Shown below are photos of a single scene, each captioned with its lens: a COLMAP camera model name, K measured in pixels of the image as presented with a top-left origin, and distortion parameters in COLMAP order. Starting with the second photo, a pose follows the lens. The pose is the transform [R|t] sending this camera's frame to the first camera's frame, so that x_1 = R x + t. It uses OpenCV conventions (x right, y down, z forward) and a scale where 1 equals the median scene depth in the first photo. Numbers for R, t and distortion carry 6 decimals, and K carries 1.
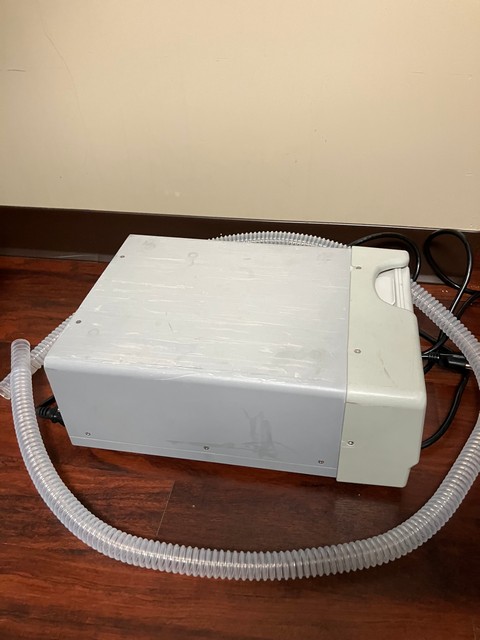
lens RADIAL K [[550.8, 0, 239.5], [0, 550.8, 321.4], [0, 0, 1]] dist [0.042620, -0.055591]
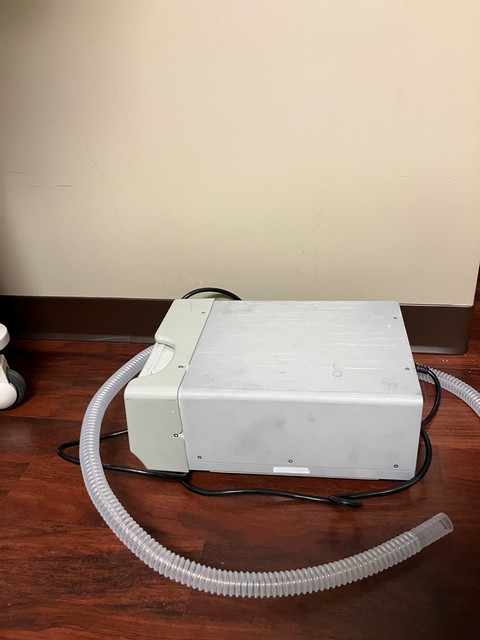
lens RADIAL K [[550.8, 0, 239.7], [0, 550.8, 318.4], [0, 0, 1]] dist [0.042620, -0.055591]
pose [[0.998905, -0.033707, -0.032436, 0.004077], [0.029224, 0.991090, -0.129945, -0.009183], [0.036527, 0.128855, 0.990990, -0.163498]]
